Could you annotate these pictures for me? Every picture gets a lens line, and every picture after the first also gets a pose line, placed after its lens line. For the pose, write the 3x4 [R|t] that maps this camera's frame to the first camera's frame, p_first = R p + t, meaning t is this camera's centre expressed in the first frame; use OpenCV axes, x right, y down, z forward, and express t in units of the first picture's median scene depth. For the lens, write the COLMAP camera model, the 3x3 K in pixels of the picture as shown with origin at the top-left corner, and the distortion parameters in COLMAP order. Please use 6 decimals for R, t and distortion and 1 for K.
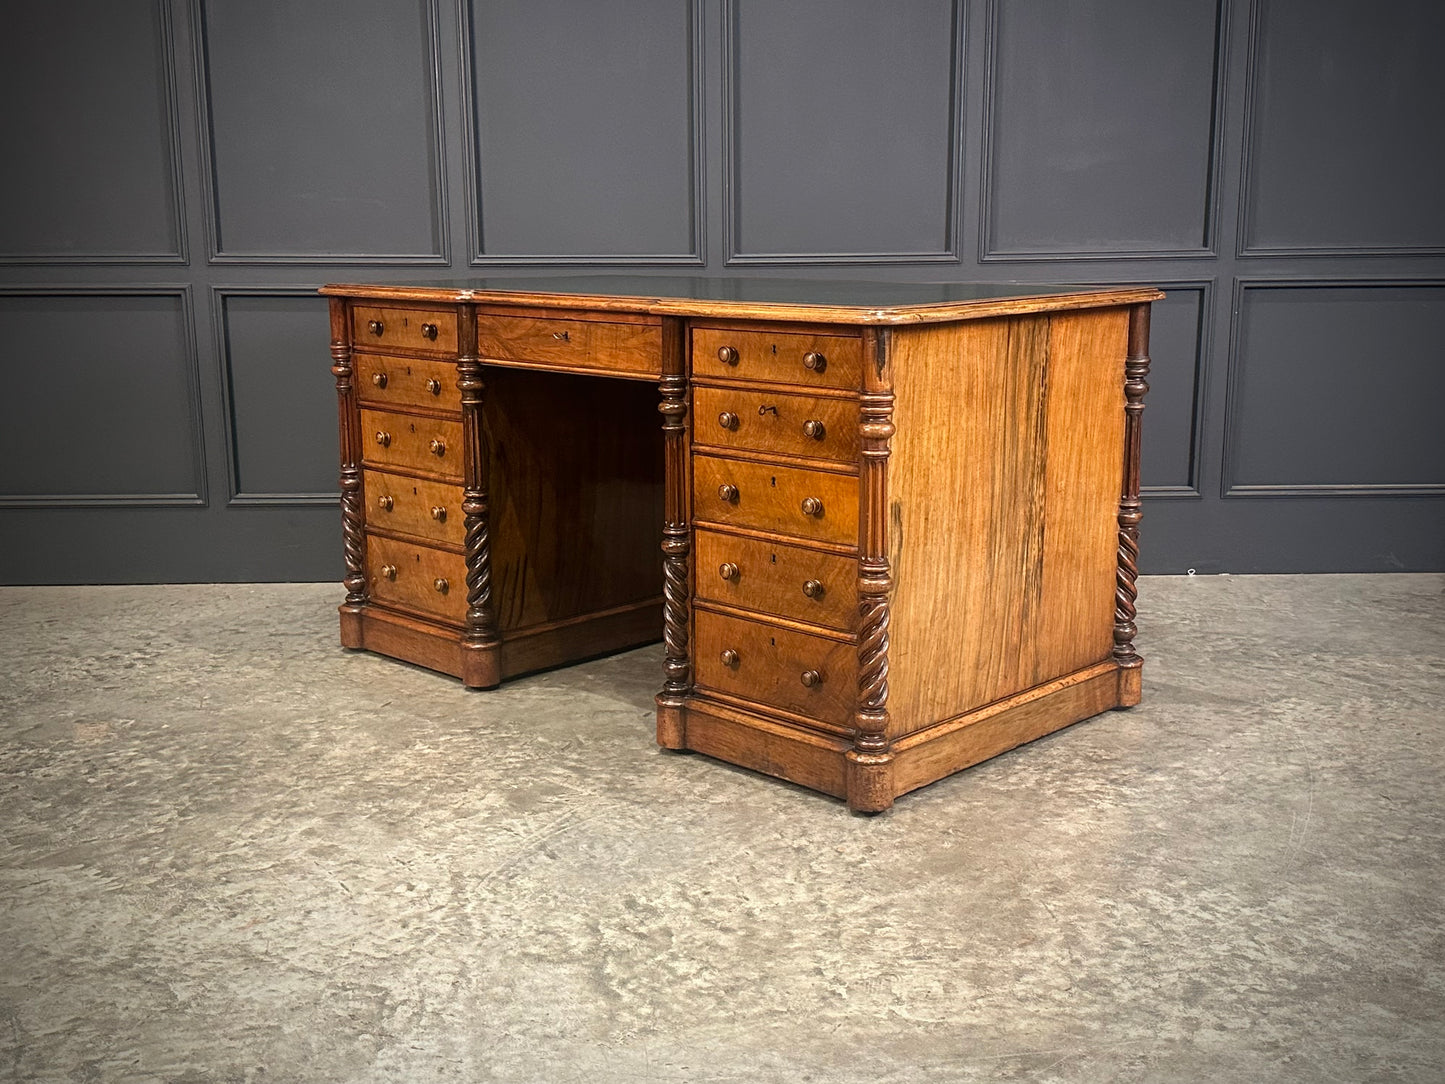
lens RADIAL K [[1606.9, 0, 711.9], [0, 1606.9, 536.7], [0, 0, 1]] dist [0.190537, -0.384394]
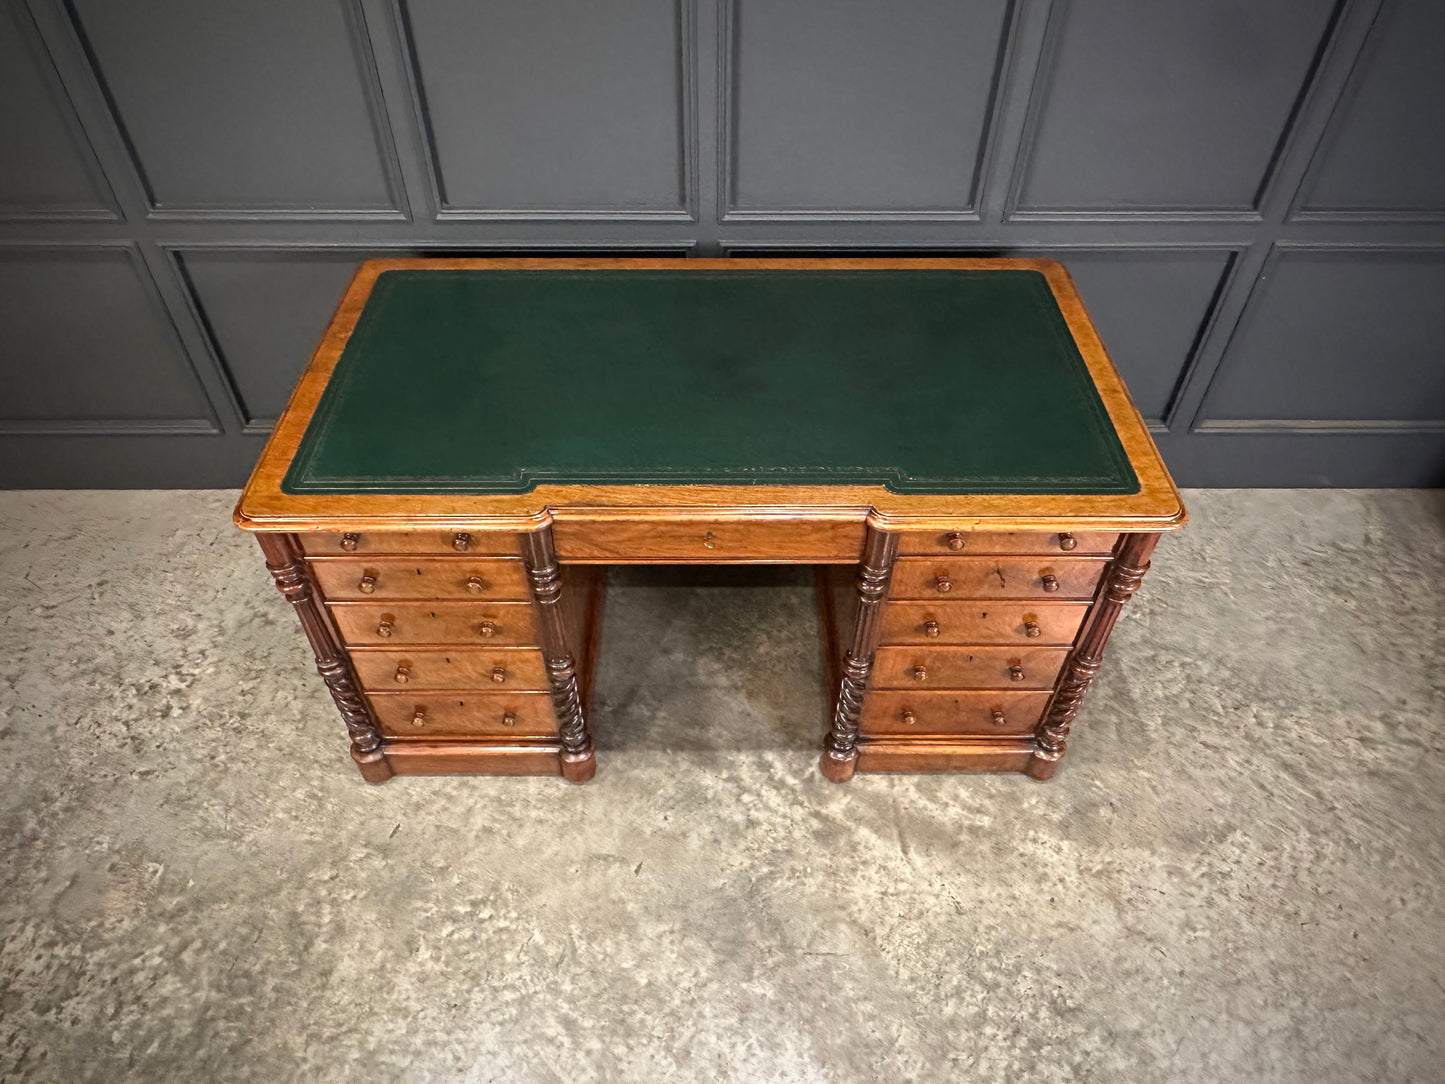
lens RADIAL K [[974.5, 0, 711.8], [0, 974.5, 565.1], [0, 0, 1]] dist [-0.022738, 0.022935]
pose [[0.999958, 0.007381, 0.005474, 0.003740], [-0.009186, 0.817896, 0.575293, -0.493800], [-0.000231, -0.575319, 0.817929, 0.696807]]
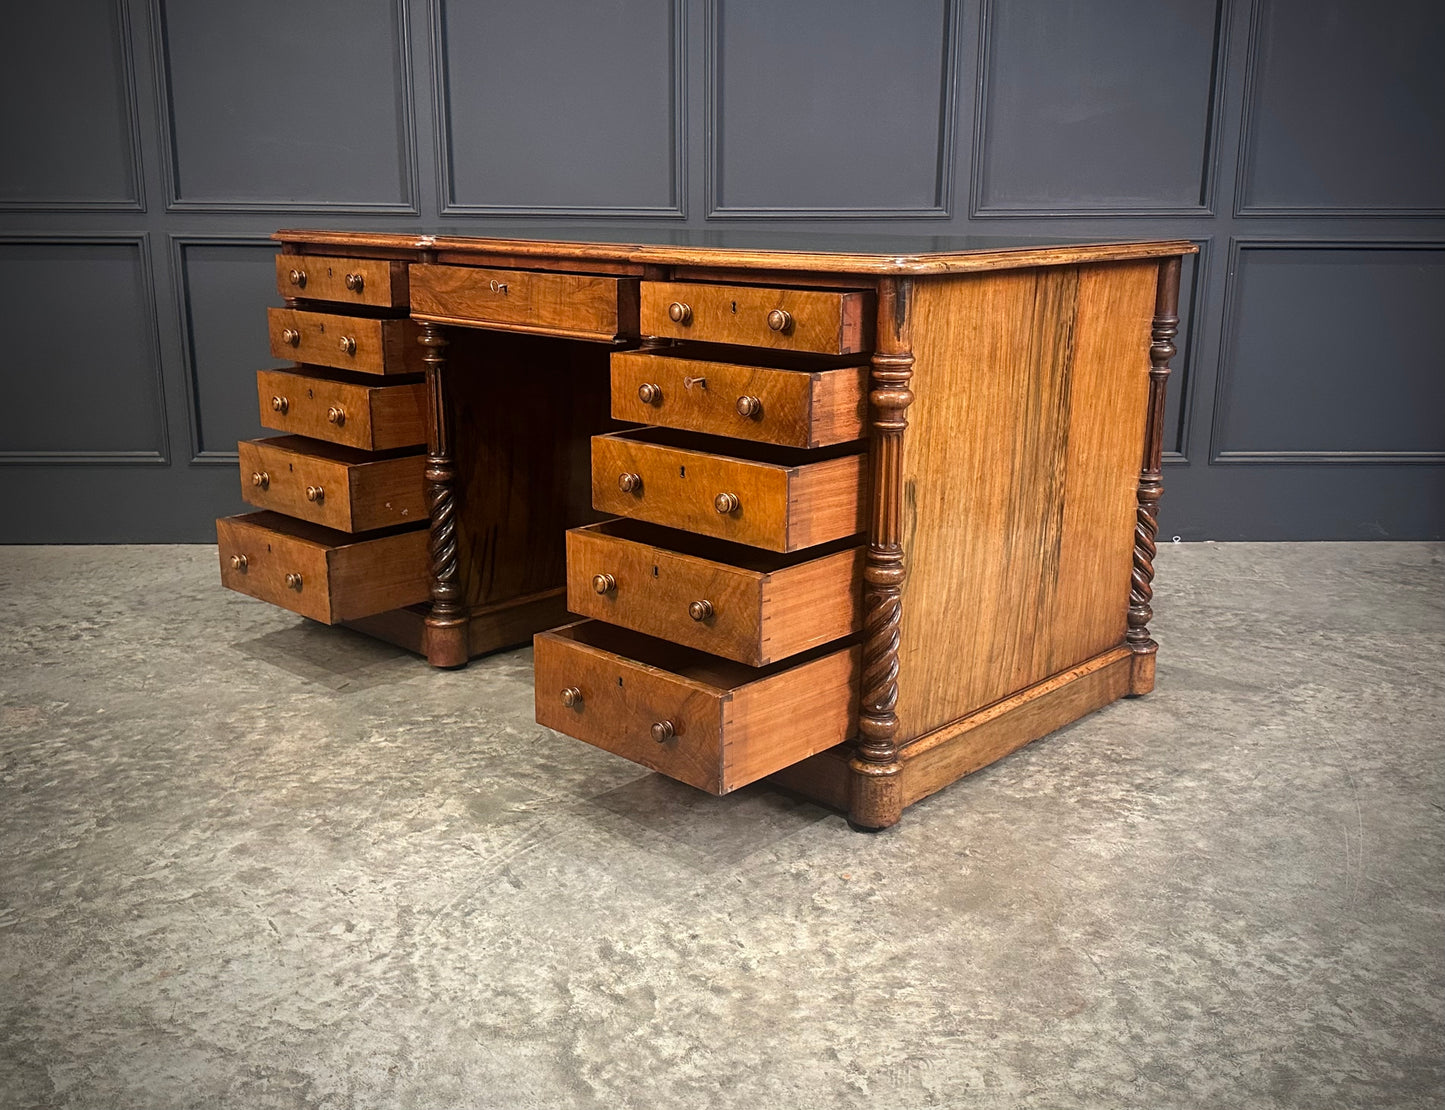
lens RADIAL K [[1415.0, 0, 705.0], [0, 1415.0, 548.5], [0, 0, 1]] dist [0.209085, -0.509521]
pose [[0.999805, 0.006675, 0.018583, -0.011375], [-0.007565, 0.998808, 0.048215, -0.019914], [-0.018239, -0.048346, 0.998664, 0.216495]]
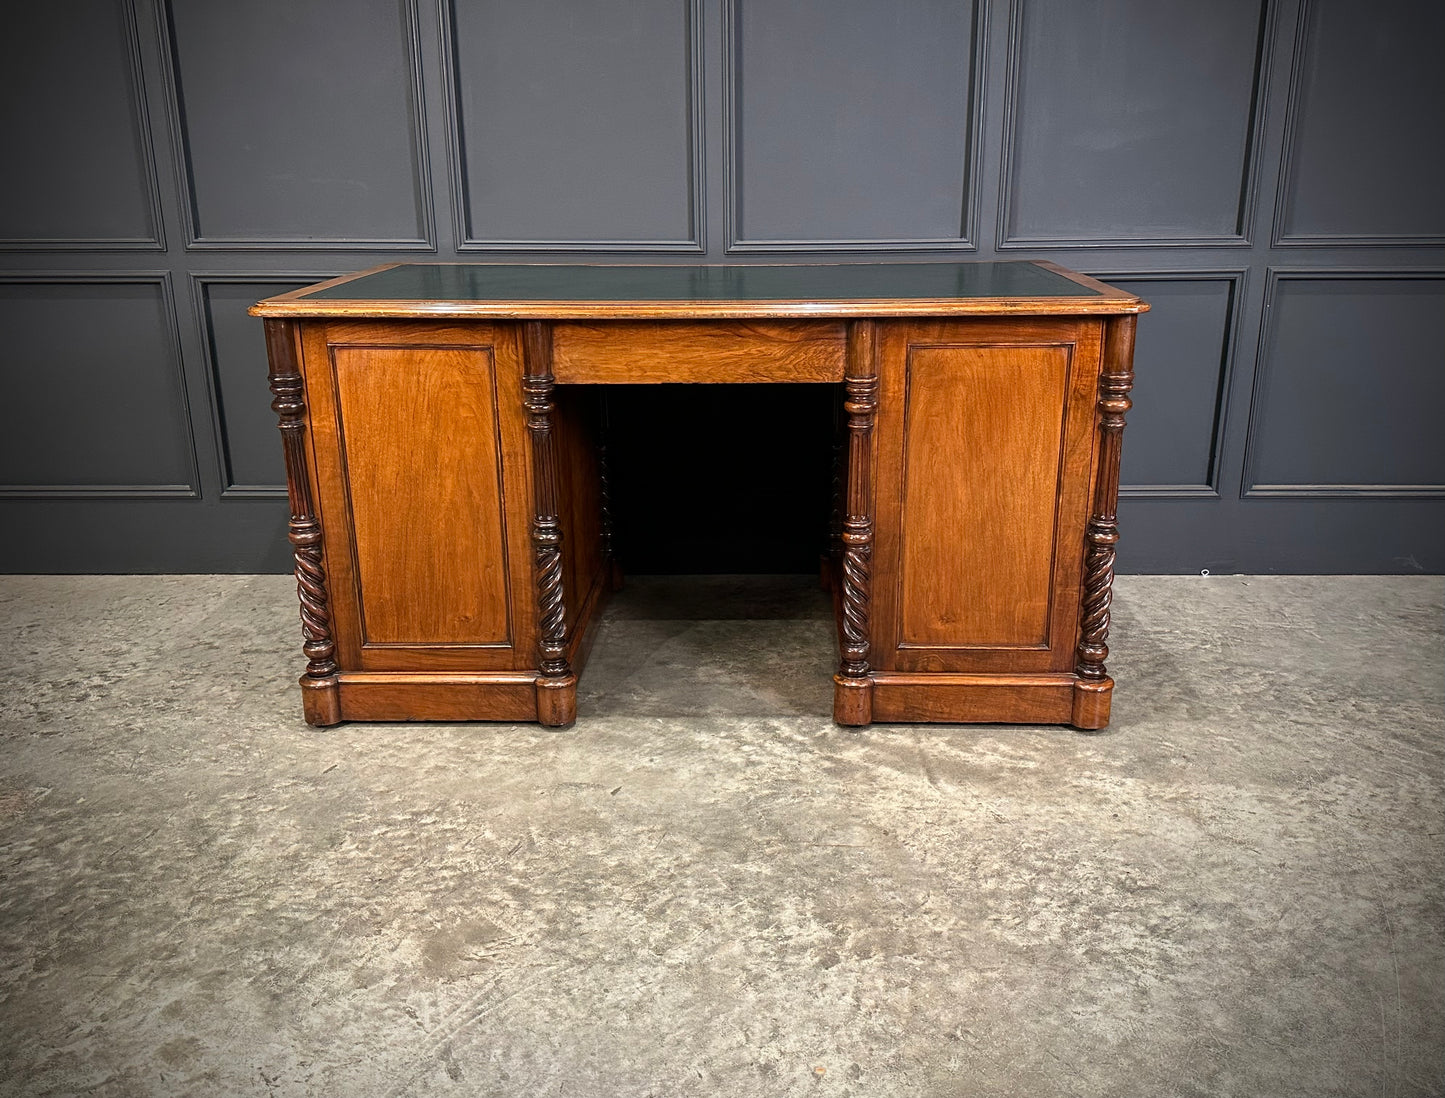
lens RADIAL K [[1258.7, 0, 722.5], [0, 1258.7, 549.0], [0, 0, 1]] dist [0.131509, -0.277899]
pose [[0.999573, 0.009028, -0.027794, 0.043904], [-0.005969, 0.994107, 0.108238, -0.116549], [0.028607, -0.108026, 0.993736, 0.377666]]
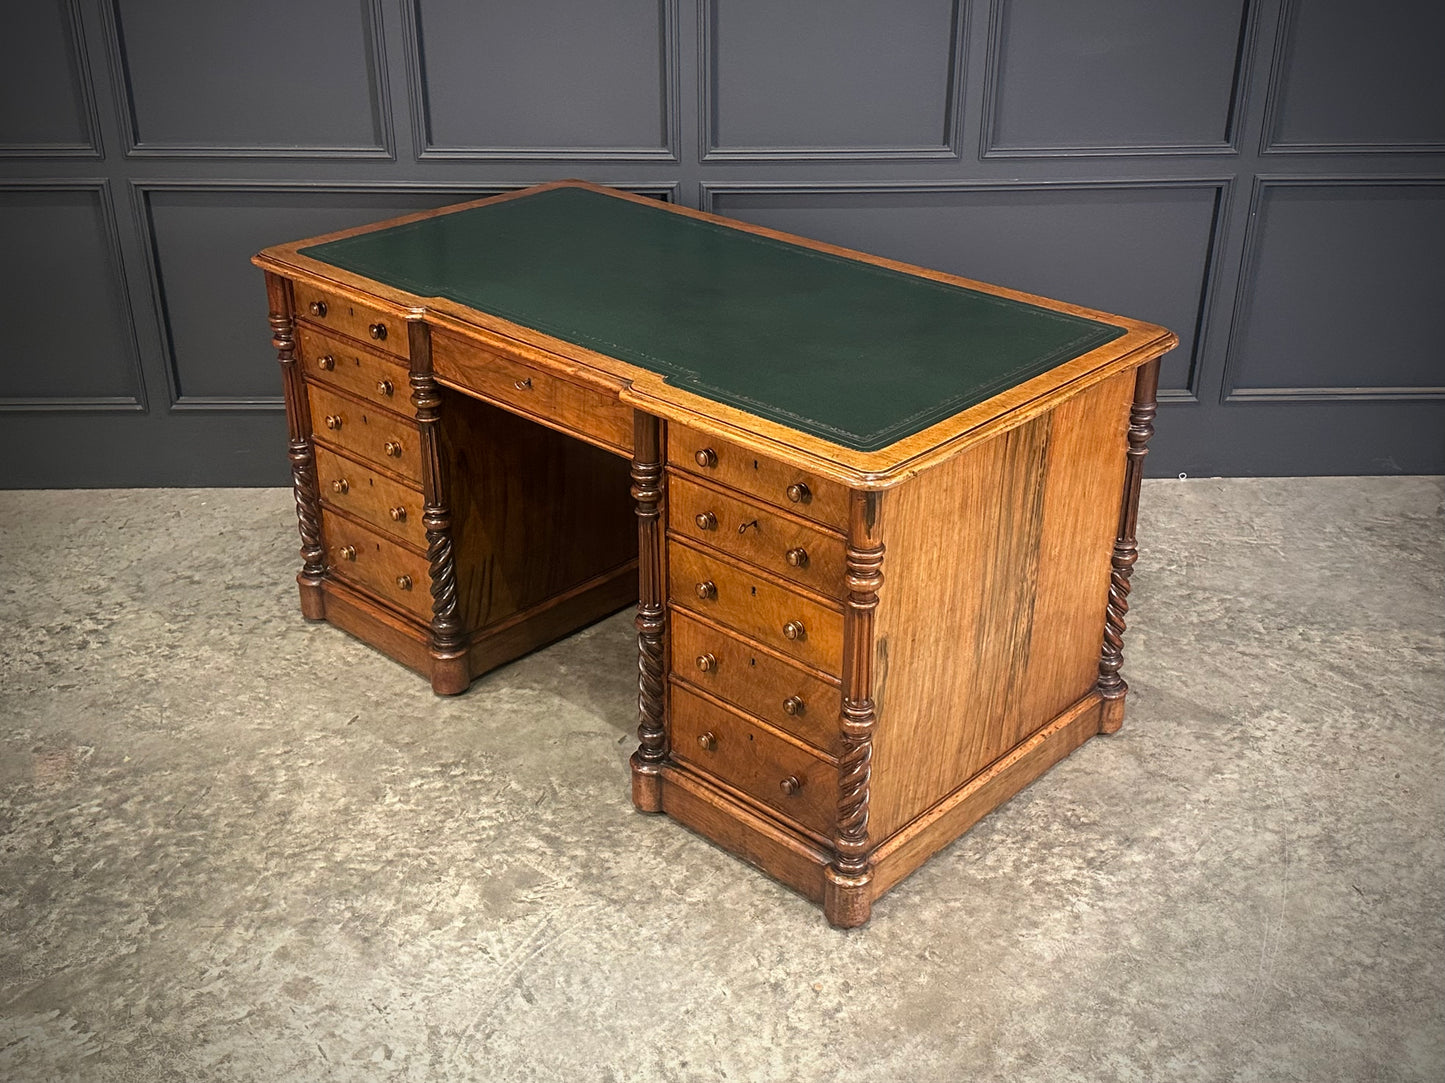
lens RADIAL K [[1631.4, 0, 722.5], [0, 1631.4, 541.5], [0, 0, 1]] dist [0.210704, -0.510997]
pose [[0.999715, -0.001845, 0.023821, -0.002926], [-0.004488, 0.964763, 0.263083, -0.315790], [-0.023467, -0.263114, 0.964479, 0.080767]]
